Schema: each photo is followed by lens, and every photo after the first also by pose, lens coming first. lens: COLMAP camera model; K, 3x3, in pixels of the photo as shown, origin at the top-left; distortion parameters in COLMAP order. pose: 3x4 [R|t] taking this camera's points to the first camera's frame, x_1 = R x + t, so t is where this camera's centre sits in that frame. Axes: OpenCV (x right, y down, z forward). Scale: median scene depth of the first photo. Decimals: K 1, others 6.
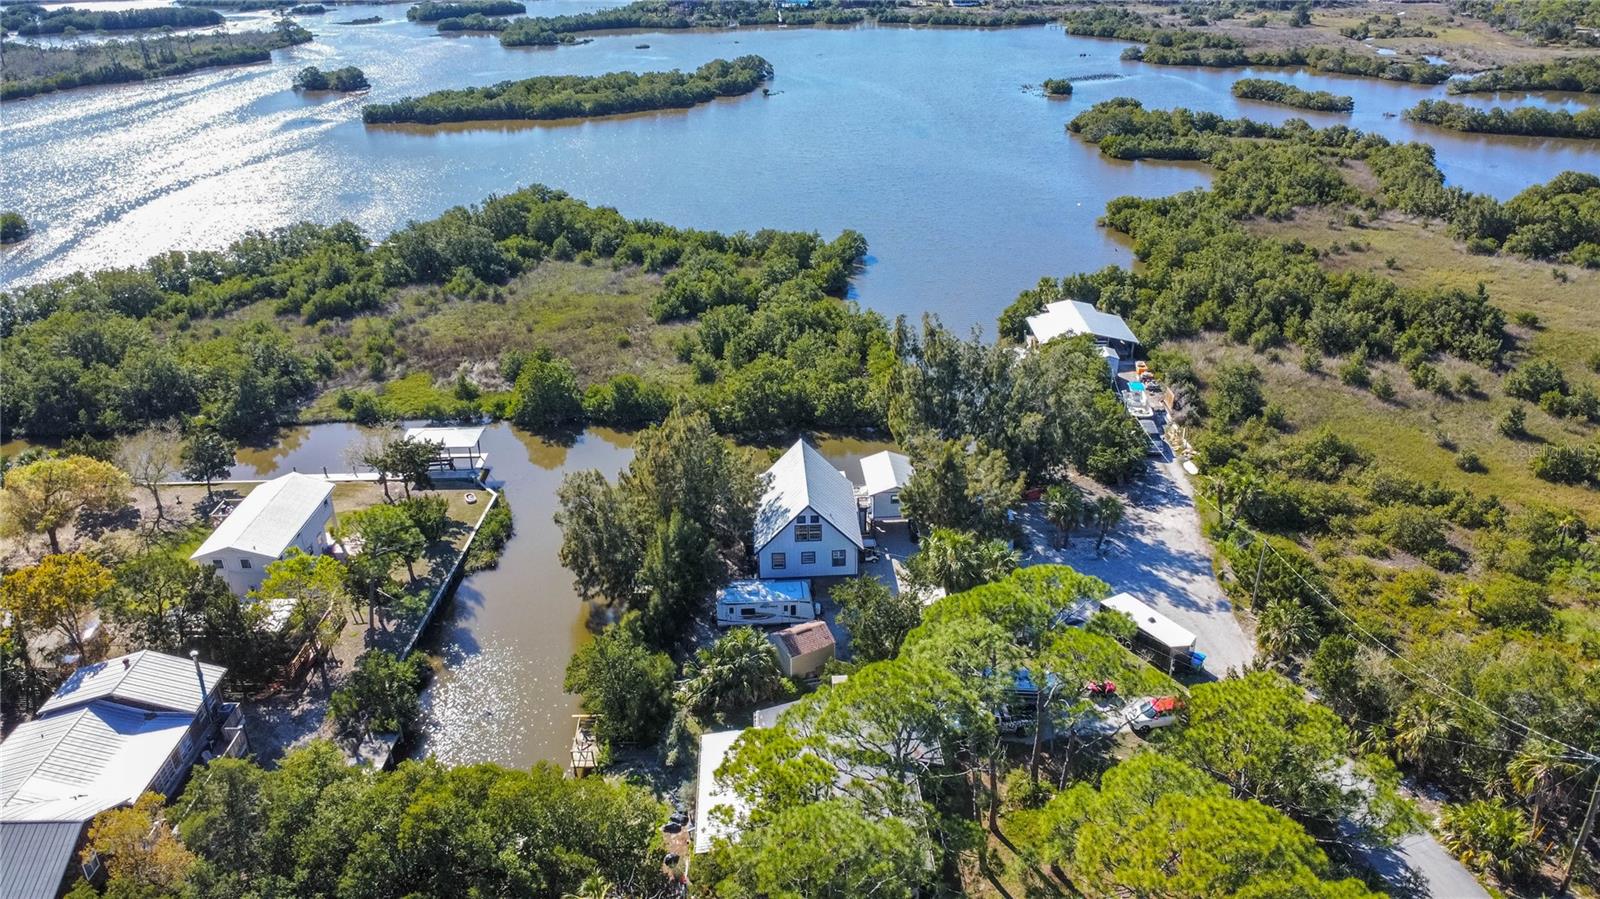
lens RADIAL K [[1167.7, 0, 793.2], [0, 1167.7, 438.8], [0, 0, 1]] dist [-0.026169, -0.016039]
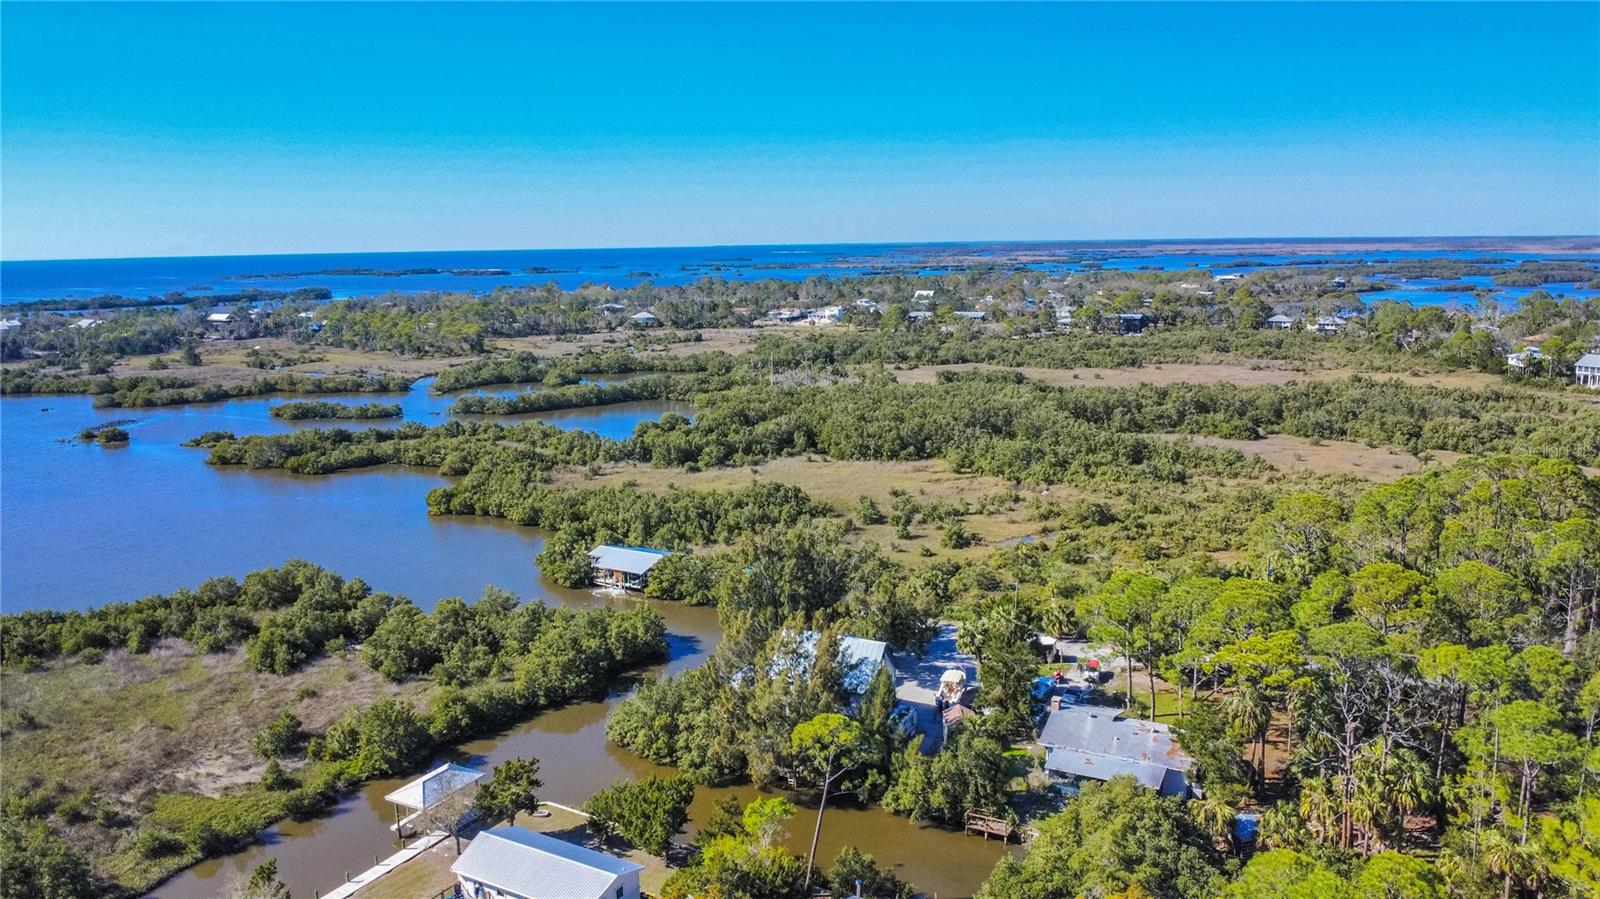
lens RADIAL K [[1167.7, 0, 793.2], [0, 1167.7, 438.8], [0, 0, 1]] dist [-0.026169, -0.016039]
pose [[0.485928, -0.131734, 0.864014, -0.700018], [0.369546, 0.926828, -0.066524, -0.066345], [-0.792029, 0.351619, 0.499054, 0.187161]]
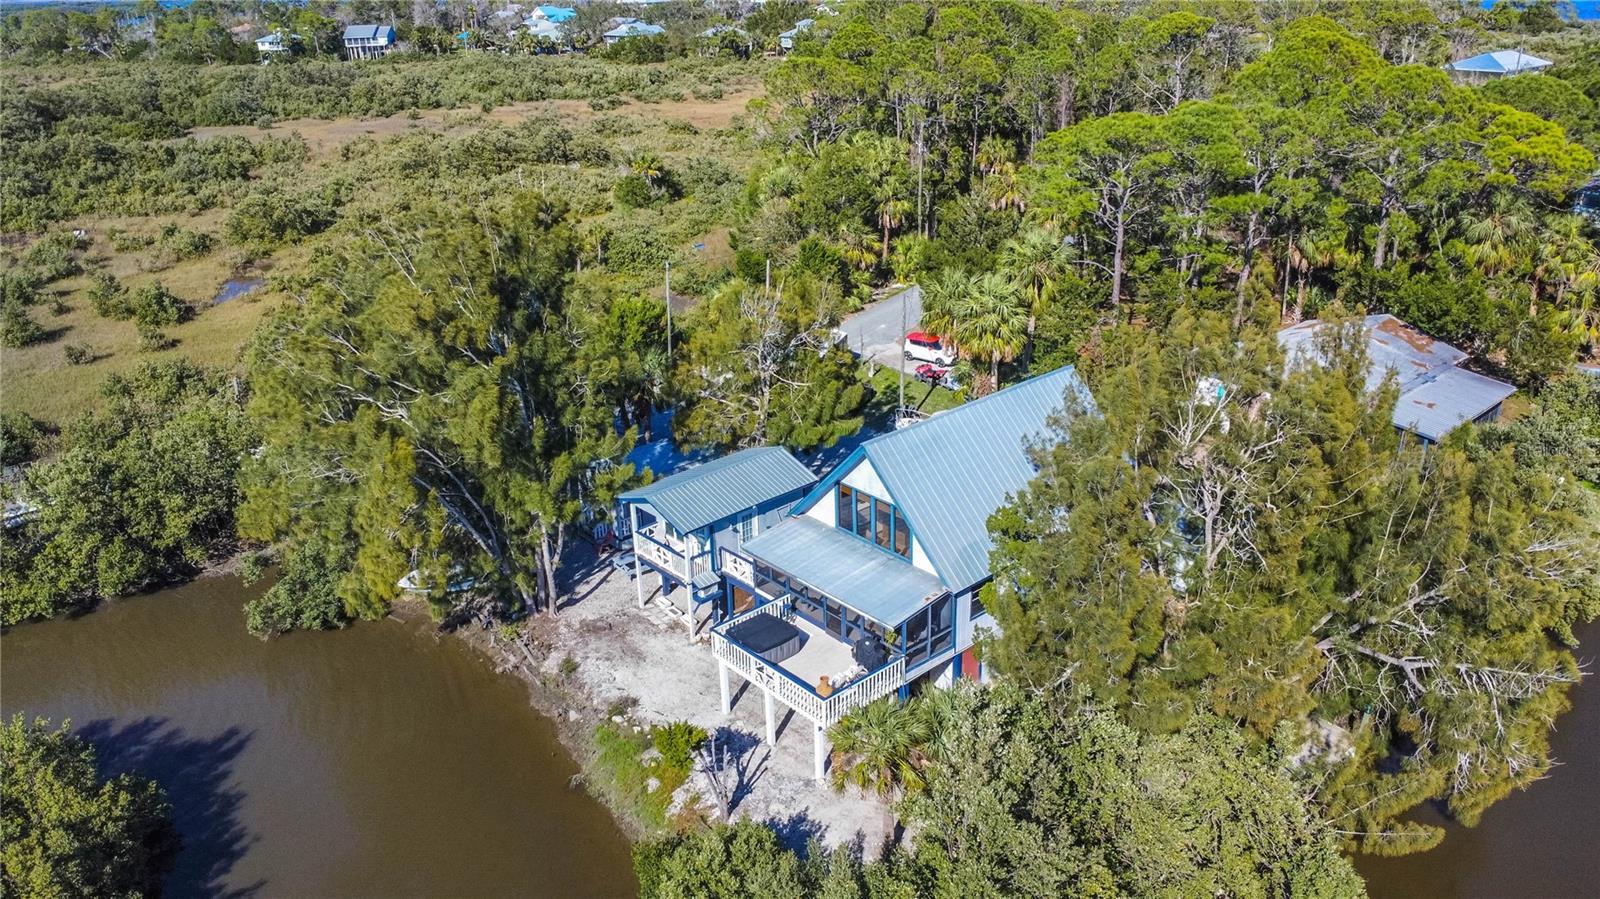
lens RADIAL K [[1167.7, 0, 793.2], [0, 1167.7, 438.8], [0, 0, 1]] dist [-0.026169, -0.016039]
pose [[-0.624129, -0.260343, 0.736671, -0.187610], [0.363987, 0.737408, 0.568984, -0.156253], [-0.691358, 0.623258, -0.365476, 0.759728]]
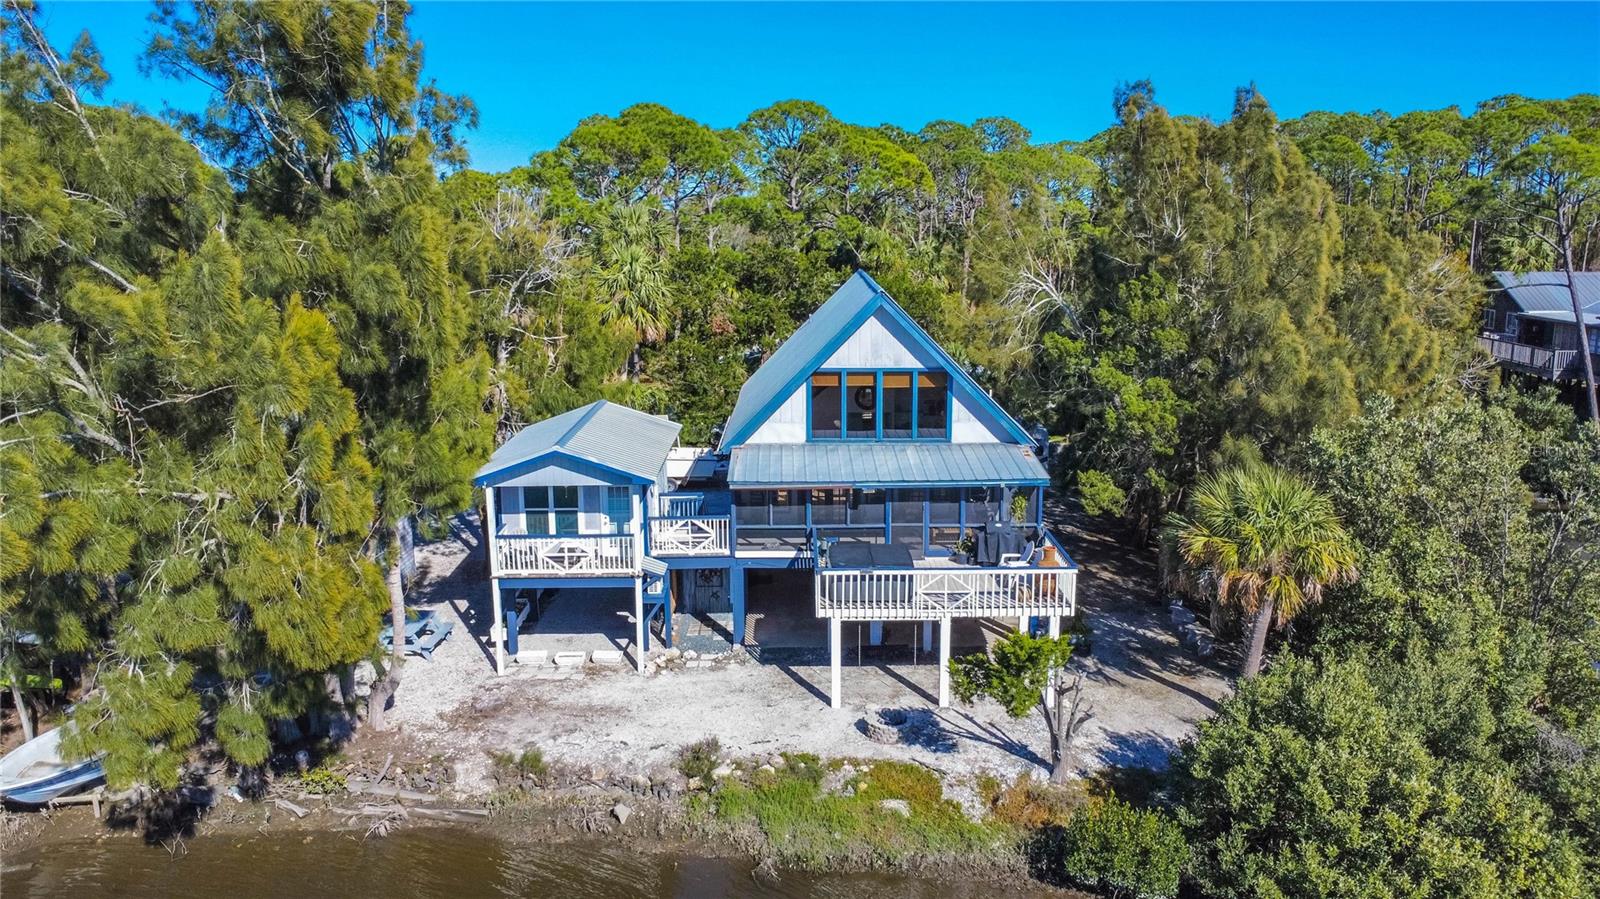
lens RADIAL K [[1167.7, 0, 793.2], [0, 1167.7, 438.8], [0, 0, 1]] dist [-0.026169, -0.016039]
pose [[-0.998041, 0.021364, 0.058796, 0.001846], [0.051684, 0.811135, 0.582571, -0.094851], [-0.035246, 0.584469, -0.810650, 0.829734]]
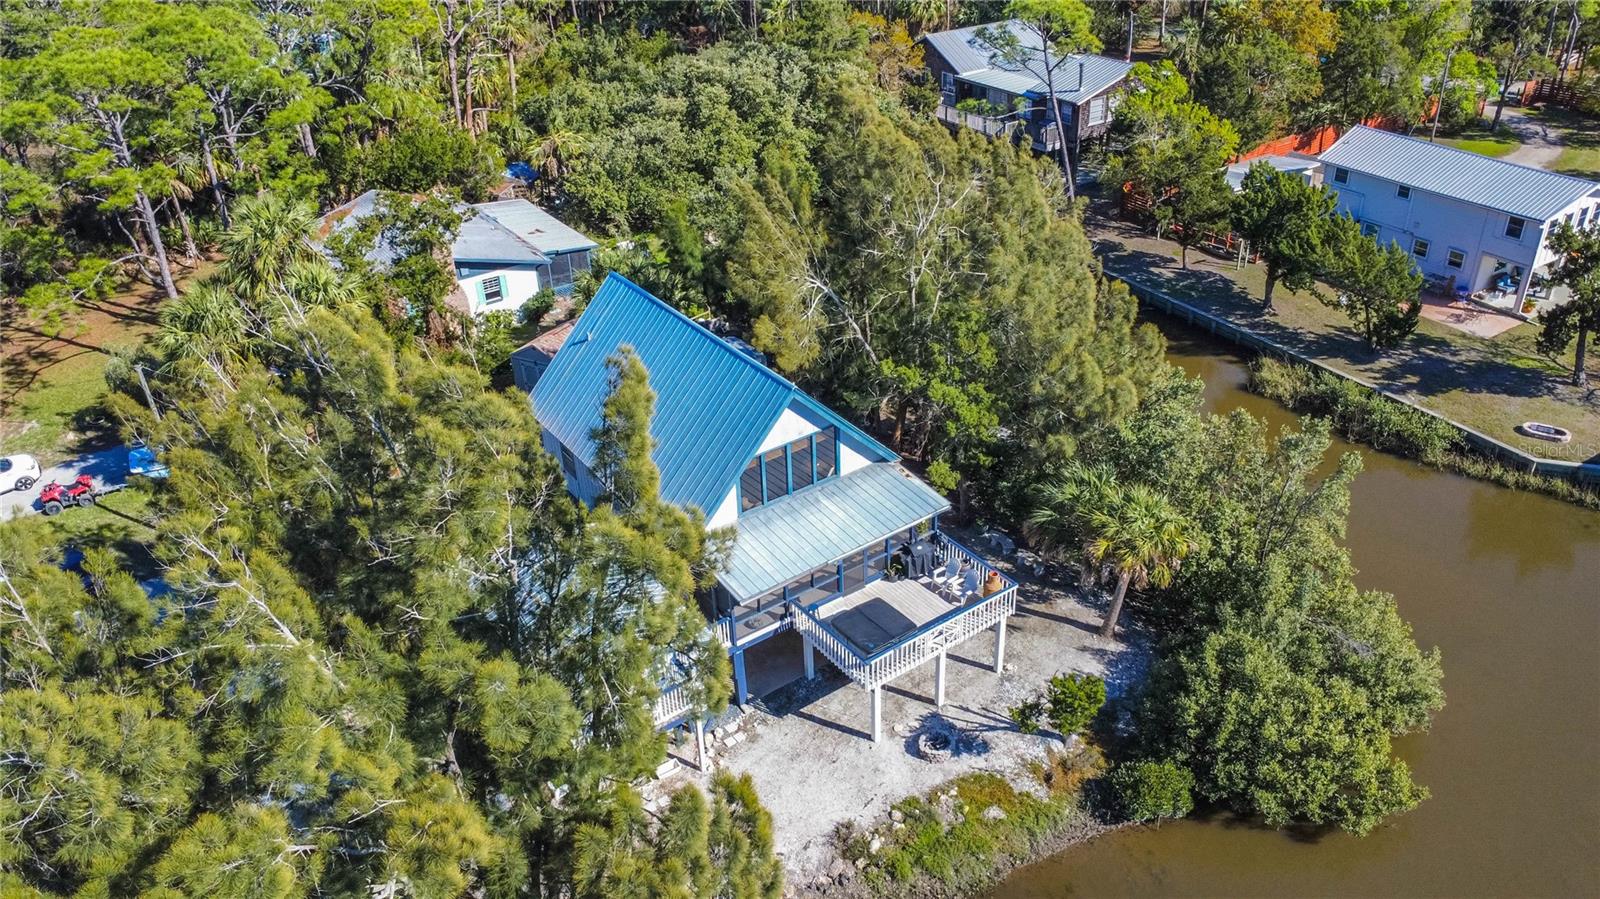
lens RADIAL K [[1167.7, 0, 793.2], [0, 1167.7, 438.8], [0, 0, 1]] dist [-0.026169, -0.016039]
pose [[-0.844889, 0.321742, -0.427368, 0.098560], [-0.163196, 0.605796, 0.778703, -0.169293], [0.509440, 0.727662, -0.459324, 0.764083]]
